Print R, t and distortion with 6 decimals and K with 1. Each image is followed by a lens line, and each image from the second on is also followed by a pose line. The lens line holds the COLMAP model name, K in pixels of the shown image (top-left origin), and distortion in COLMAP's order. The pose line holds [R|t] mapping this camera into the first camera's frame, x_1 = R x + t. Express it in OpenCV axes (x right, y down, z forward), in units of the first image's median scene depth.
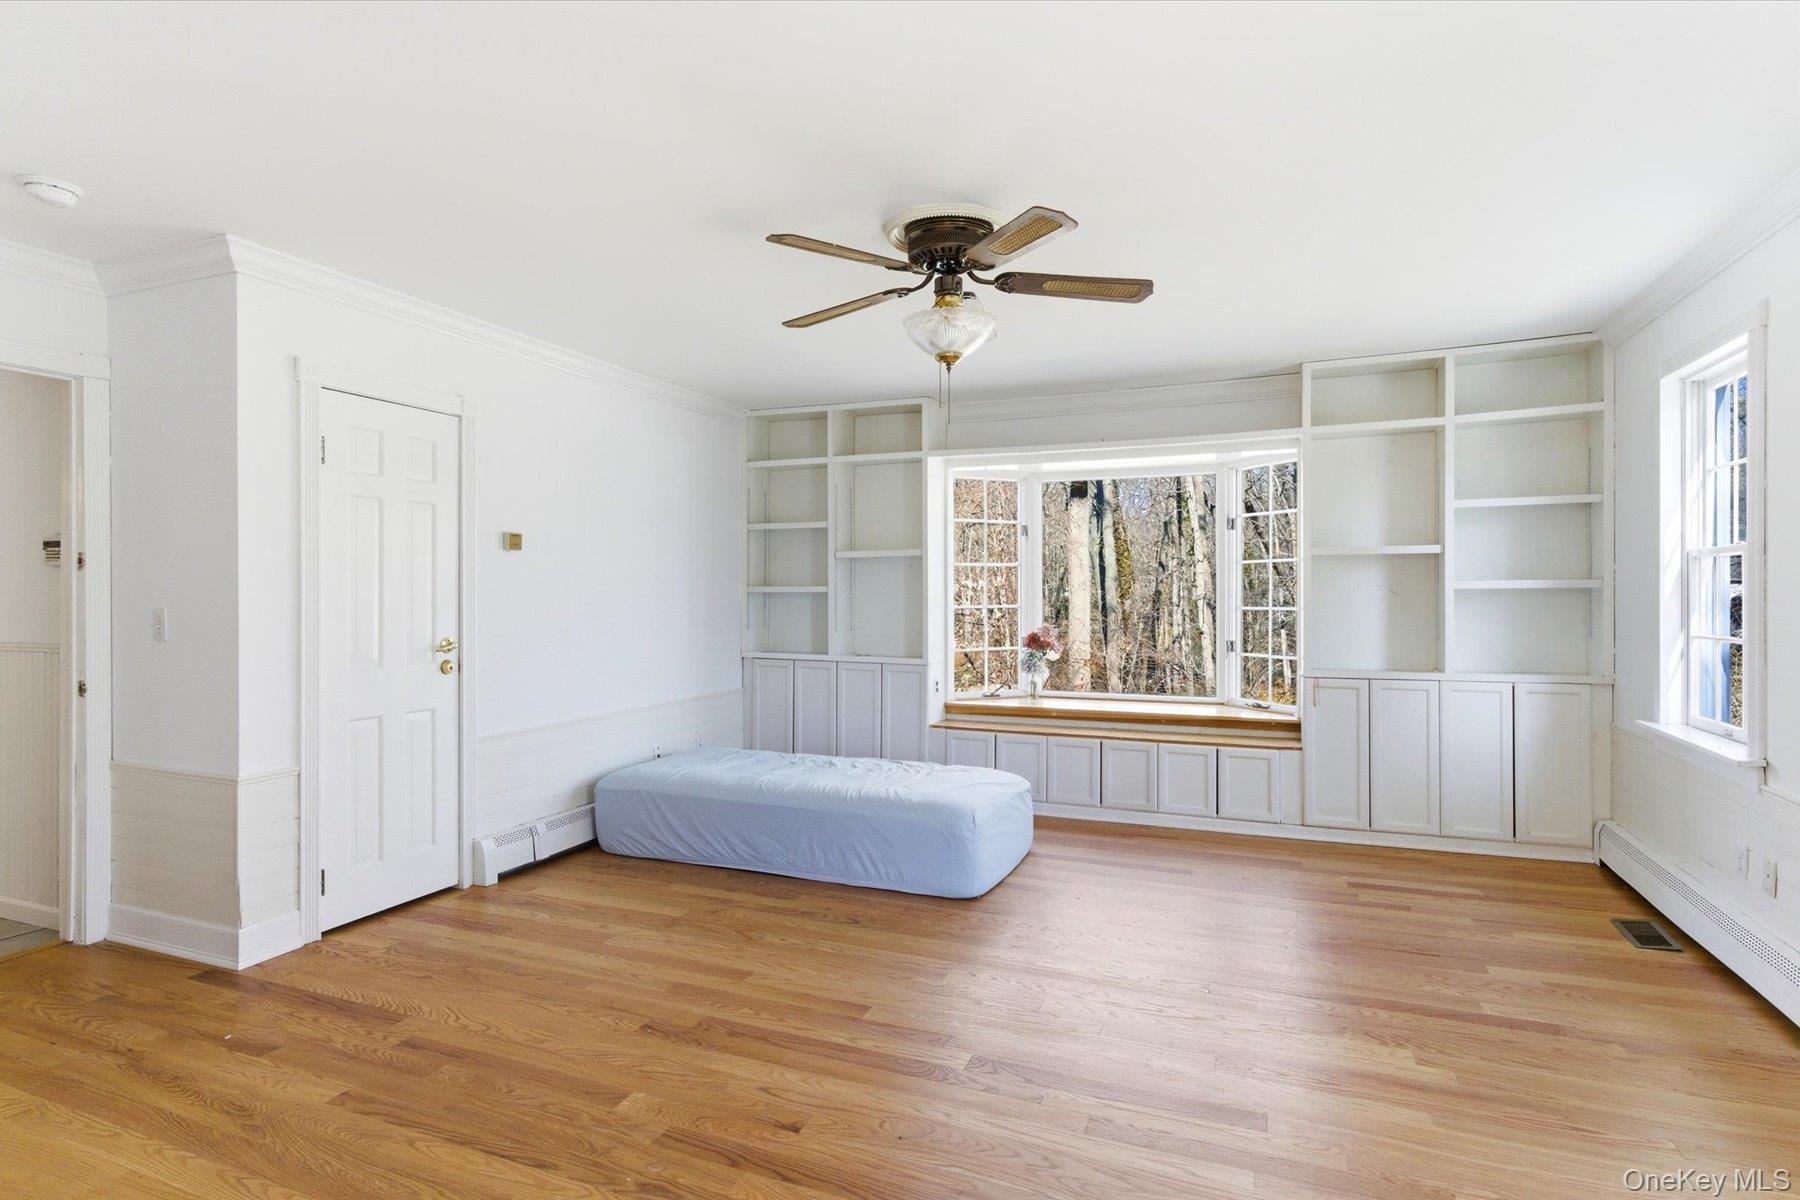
lens RADIAL K [[911.7, 0, 907.2], [0, 911.7, 593.7], [0, 0, 1]] dist [0.002594, 0.000380]
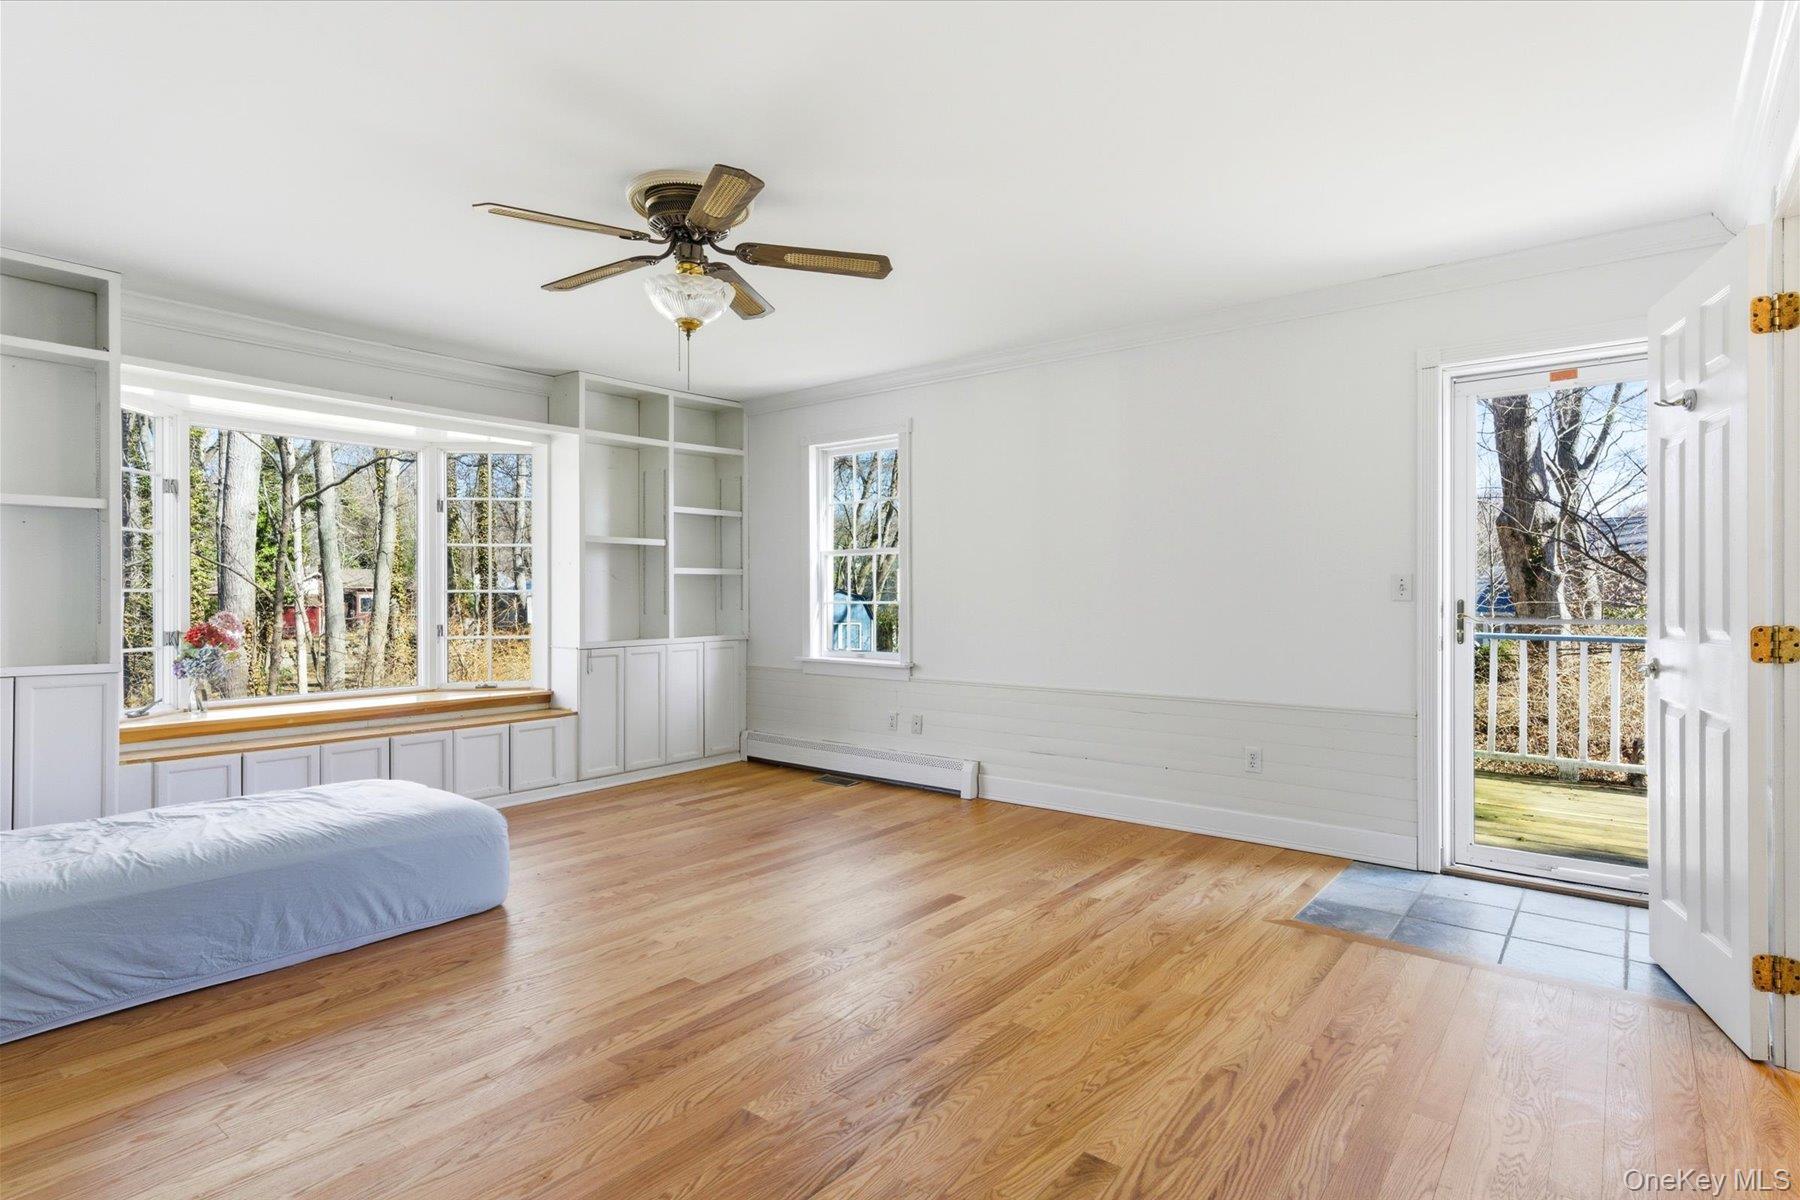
lens RADIAL K [[911.7, 0, 907.2], [0, 911.7, 593.7], [0, 0, 1]] dist [0.002594, 0.000380]
pose [[0.280949, 0.005556, 0.959707, -0.664031], [0.003038, 0.999973, -0.006679, 0.039850], [-0.959718, 0.004792, 0.280925, 0.369422]]
